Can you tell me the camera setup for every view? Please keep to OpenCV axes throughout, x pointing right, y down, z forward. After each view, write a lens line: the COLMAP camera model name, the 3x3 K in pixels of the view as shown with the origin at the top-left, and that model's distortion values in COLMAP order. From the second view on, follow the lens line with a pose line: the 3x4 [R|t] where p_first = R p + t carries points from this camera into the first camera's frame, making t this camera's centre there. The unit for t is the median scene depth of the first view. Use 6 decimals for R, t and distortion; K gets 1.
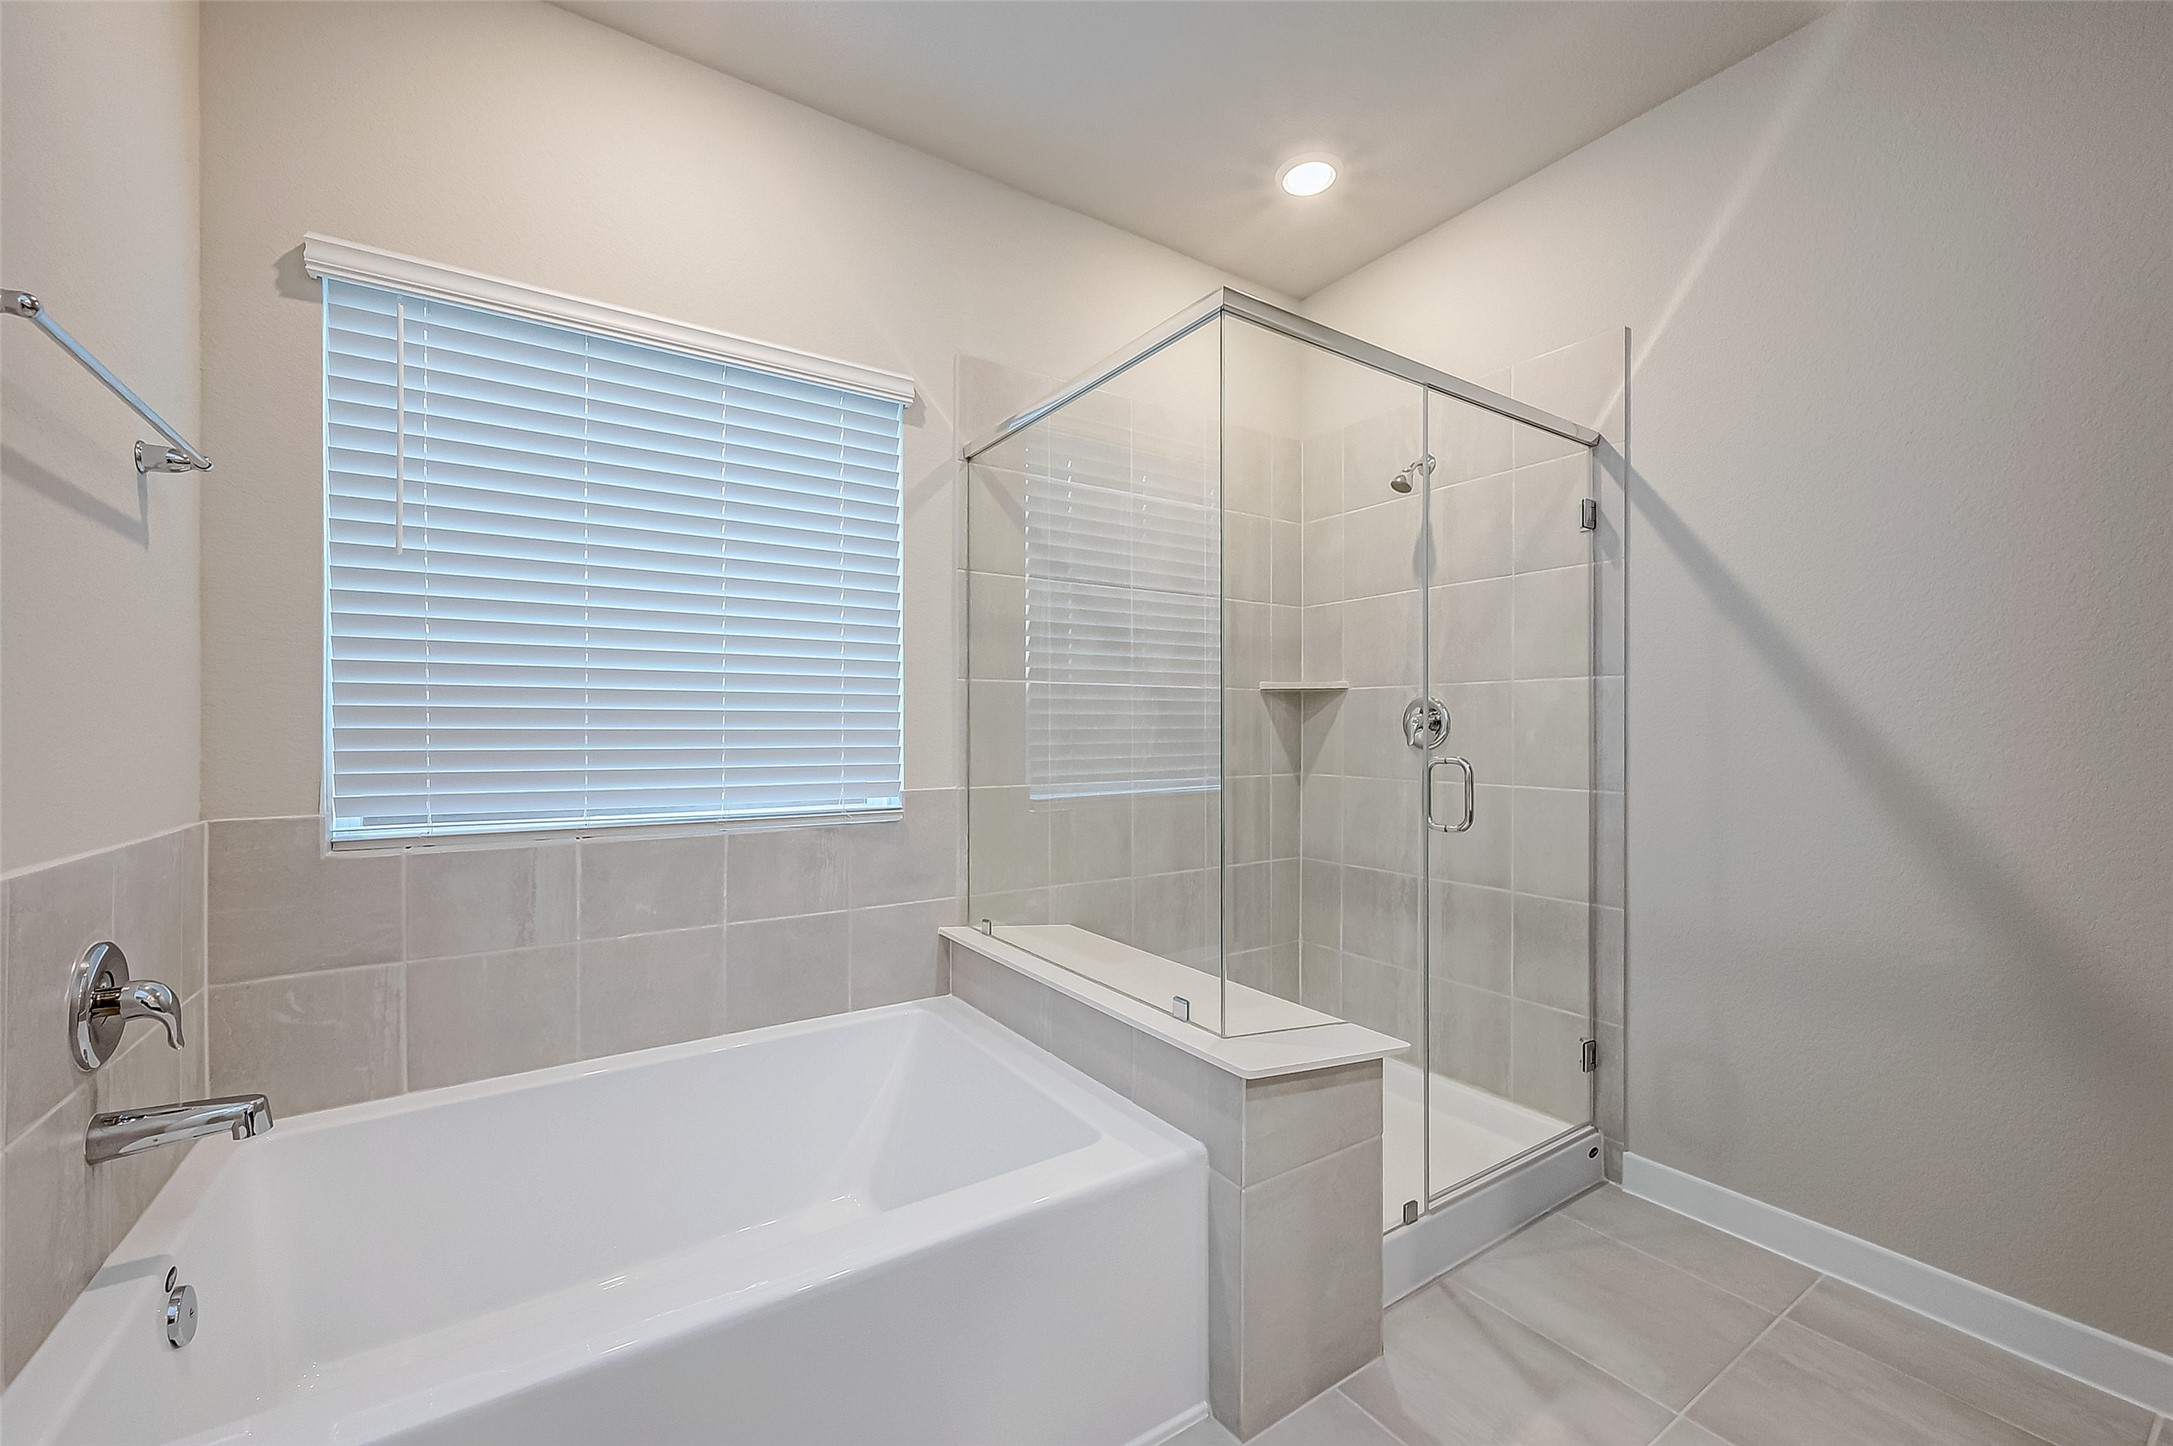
lens RADIAL K [[871.4, 0, 1095.8], [0, 871.4, 727.2], [0, 0, 1]] dist [-0.001622, 0.000228]
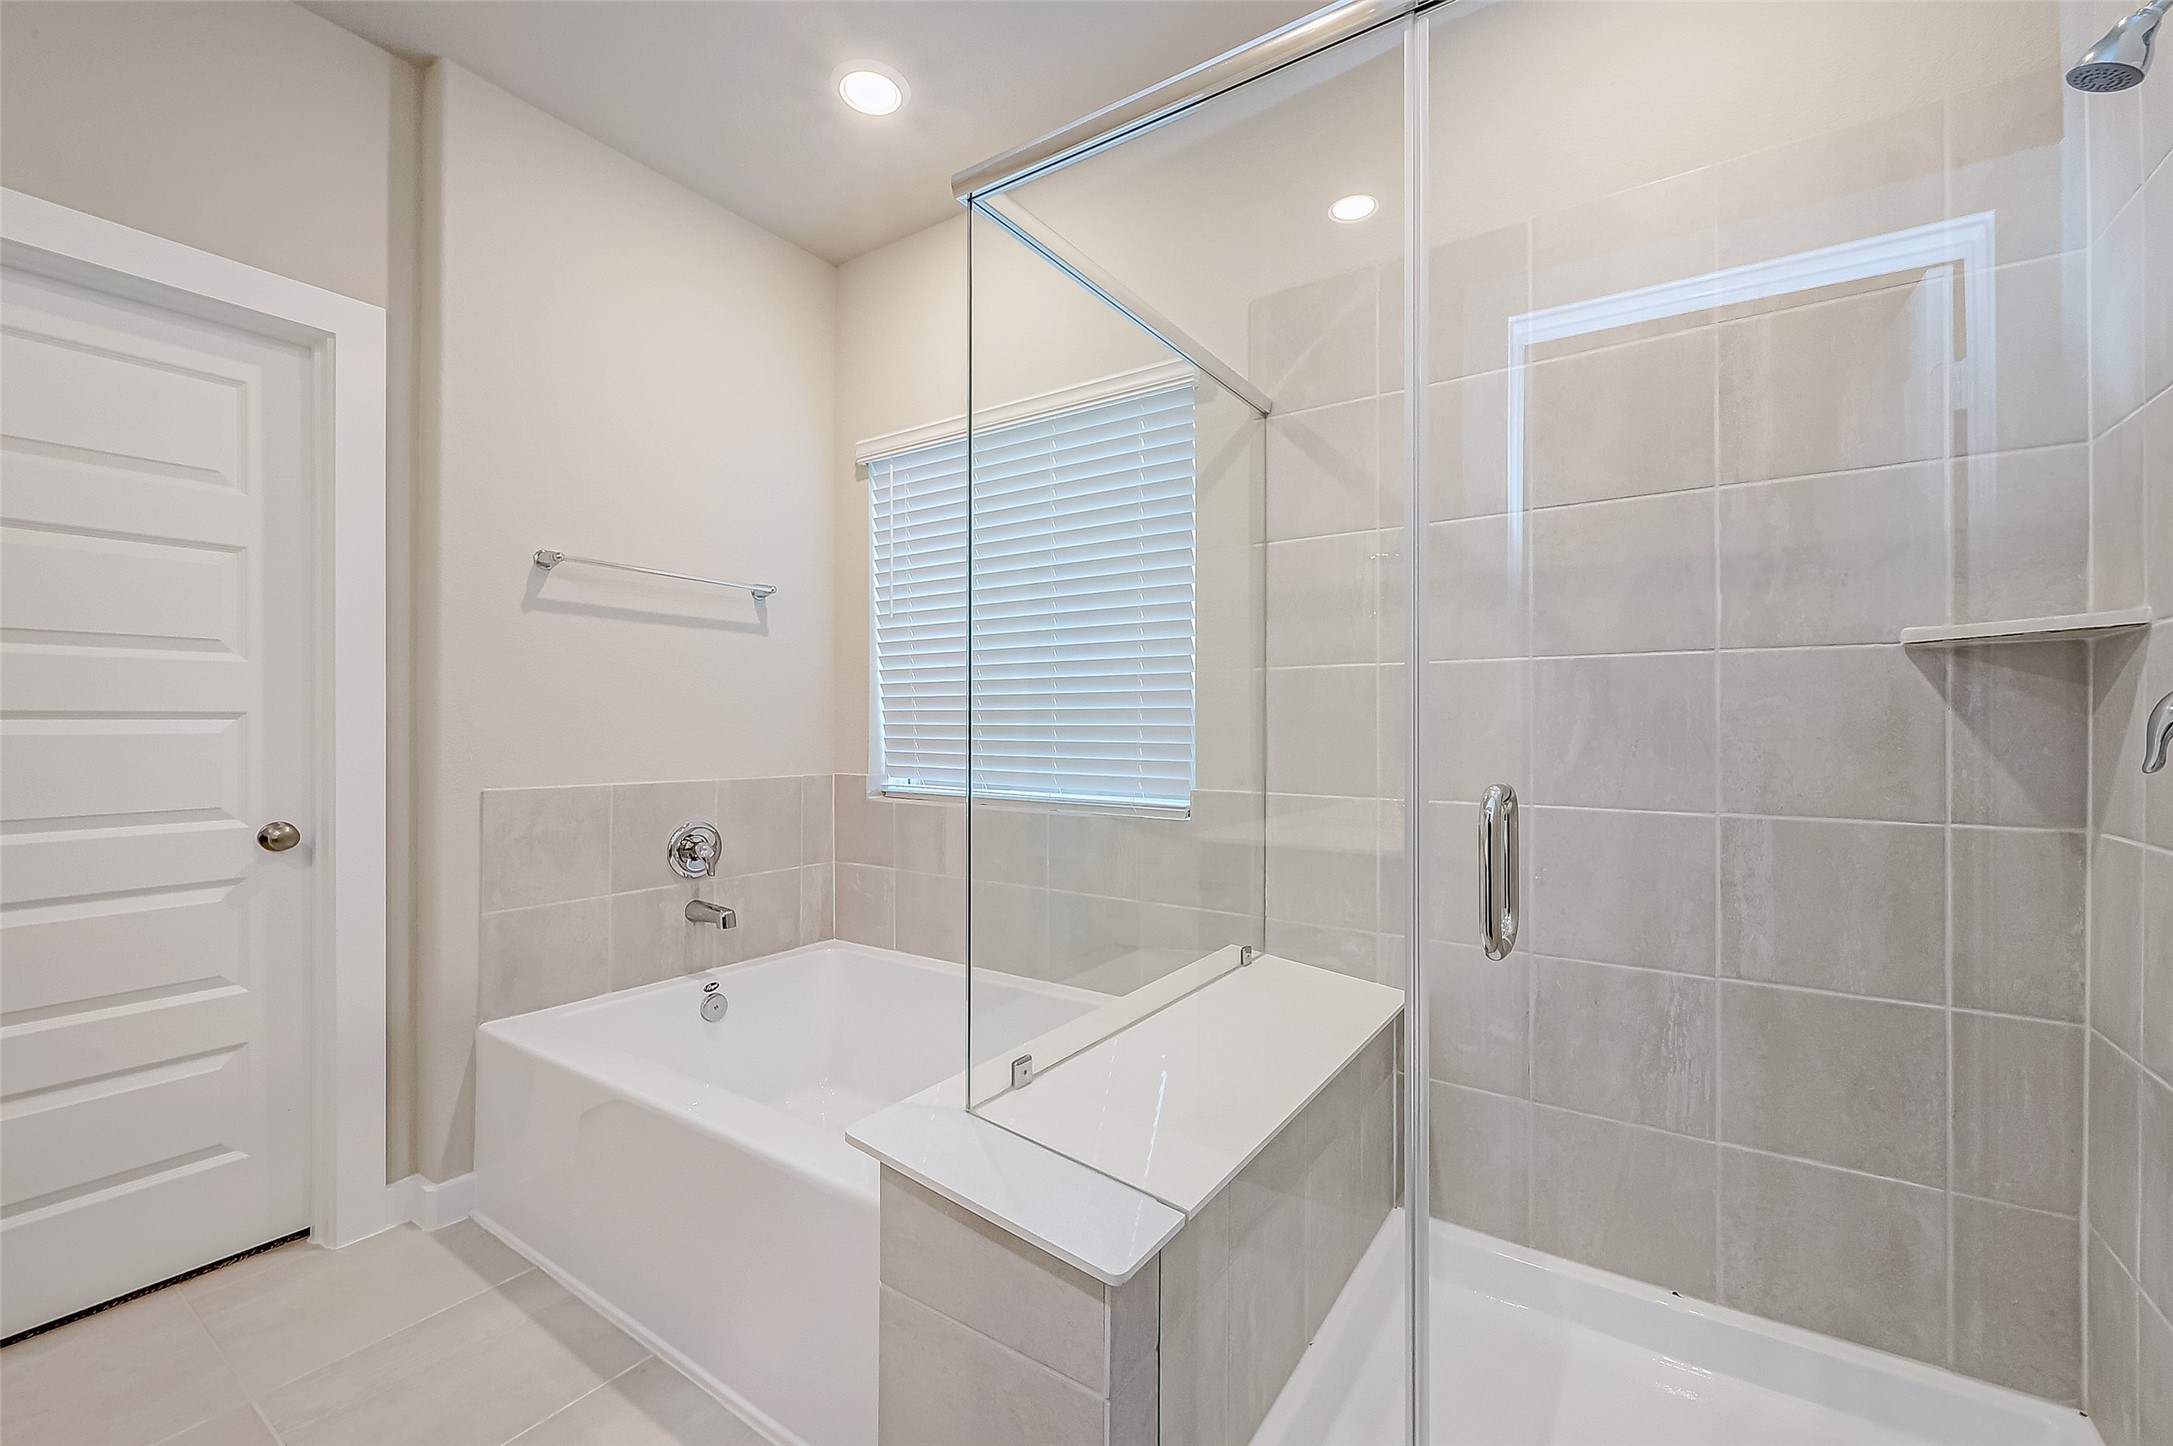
lens RADIAL K [[872.2, 0, 1086.5], [0, 872.2, 723.0], [0, 0, 1]] dist [-0.000723, 0.000172]
pose [[0.374638, -0.001785, -0.927170, 0.628008], [-0.000184, 0.999998, -0.002000, 0.001421], [0.927171, 0.000920, 0.374637, 0.539495]]
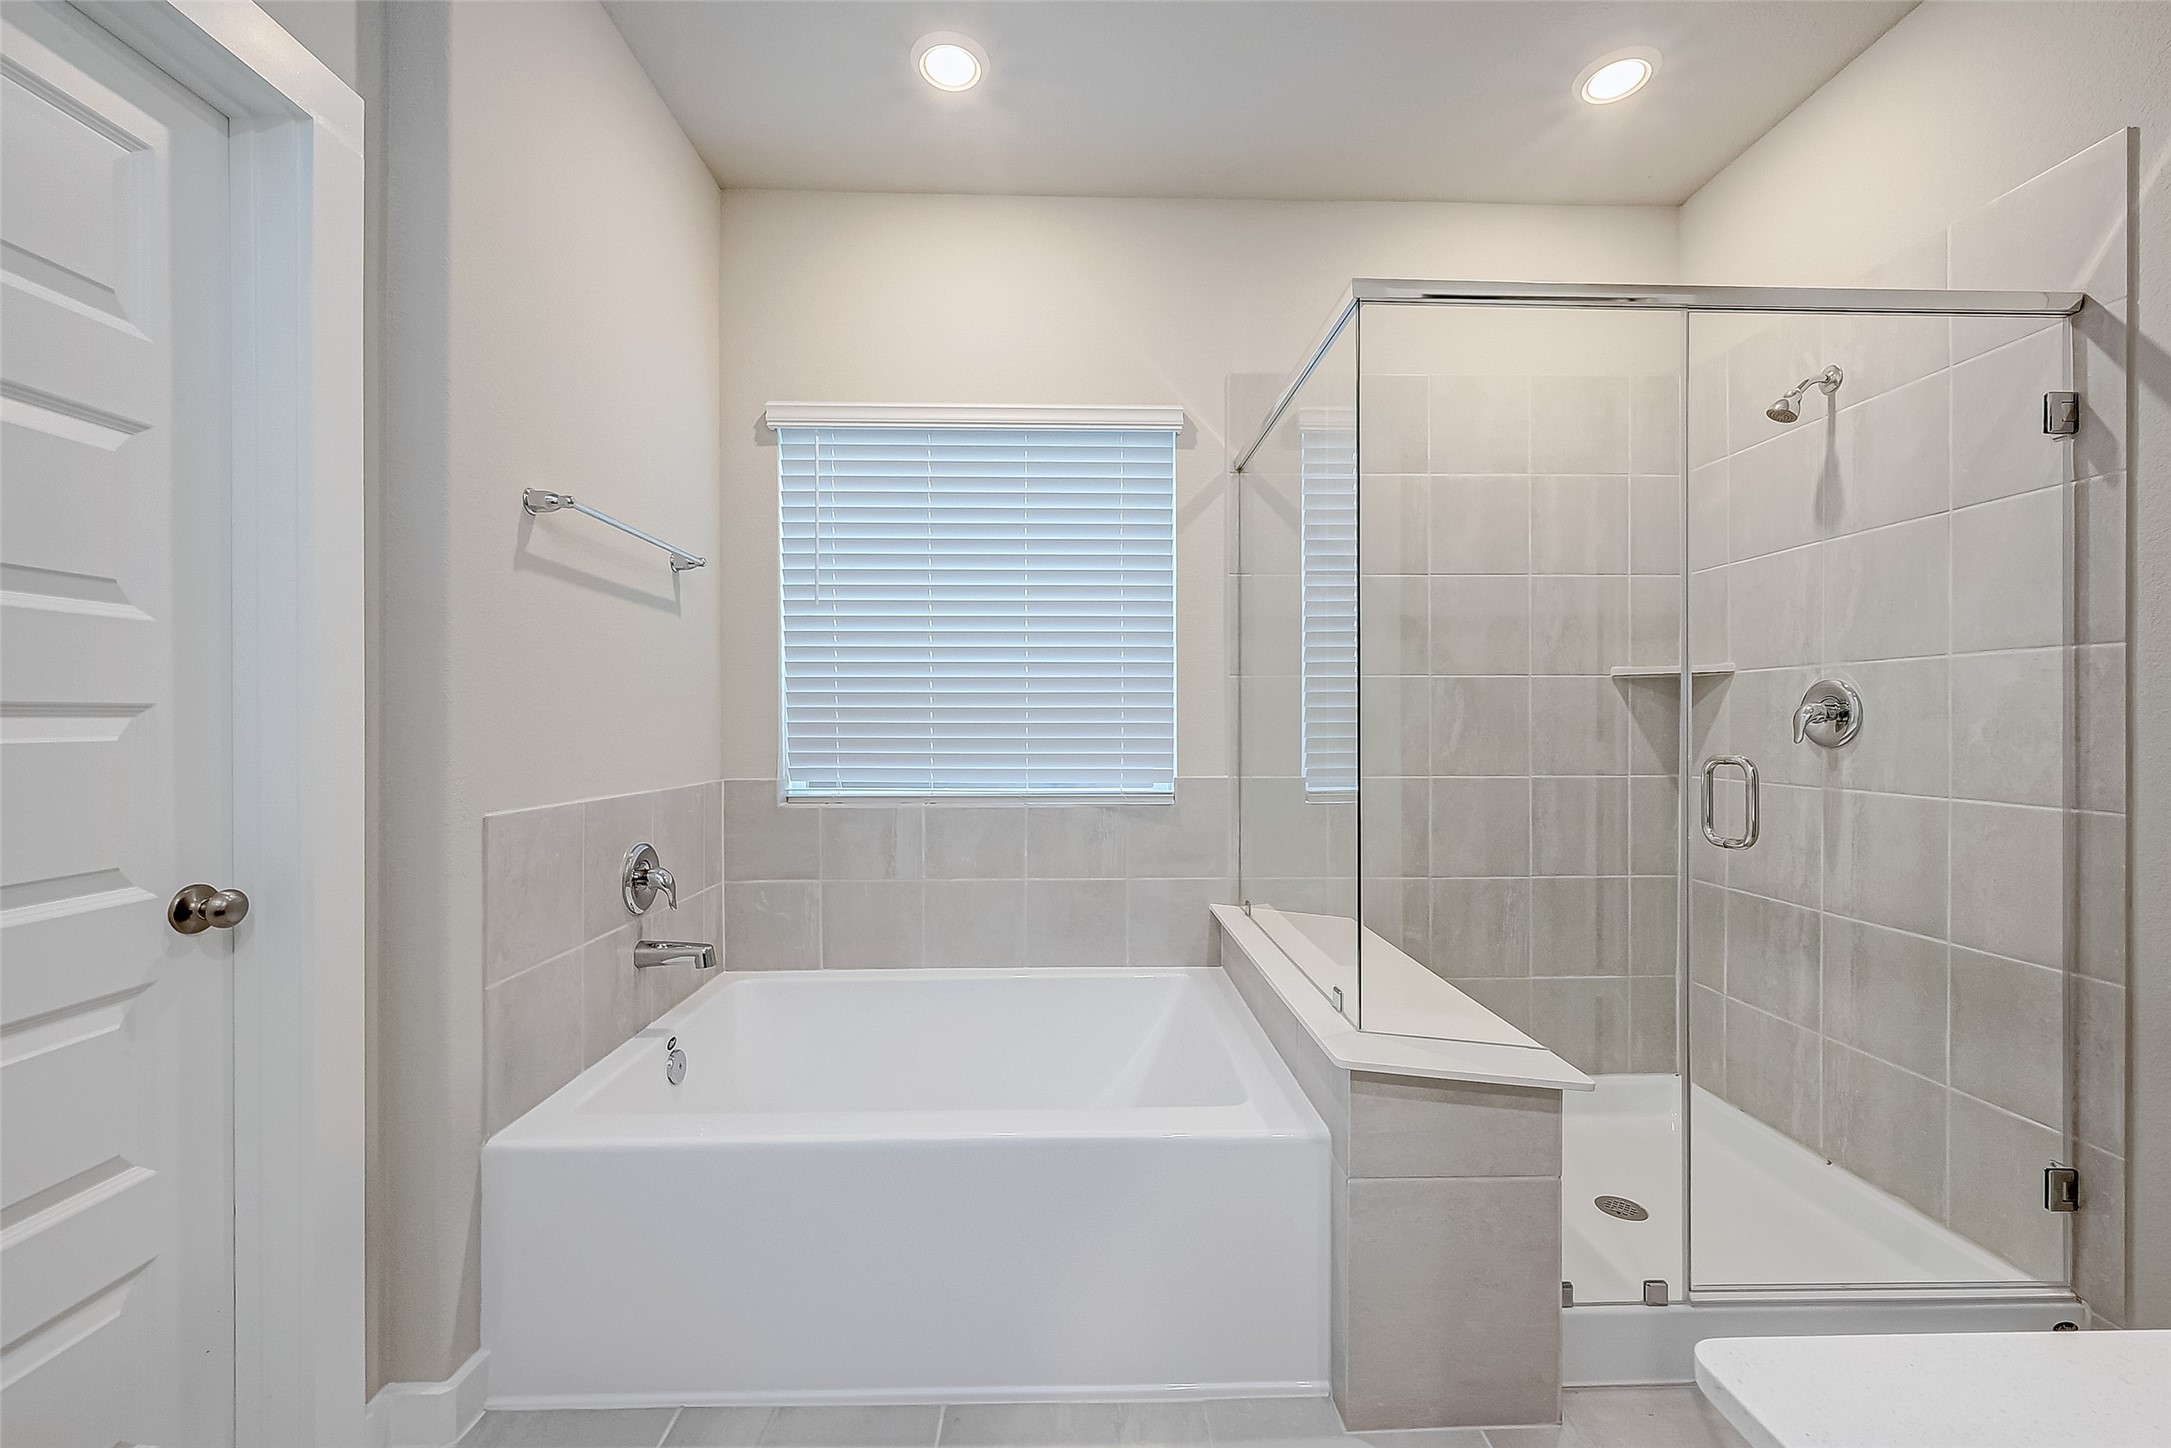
lens RADIAL K [[871.4, 0, 1085.5], [0, 871.4, 724.0], [0, 0, 1]] dist [-0.000723, 0.000172]
pose [[0.845526, 0.000104, -0.533935, 0.280734], [0.002040, 0.999992, 0.003426, -0.000019], [0.533931, -0.003986, 0.845519, -0.007963]]
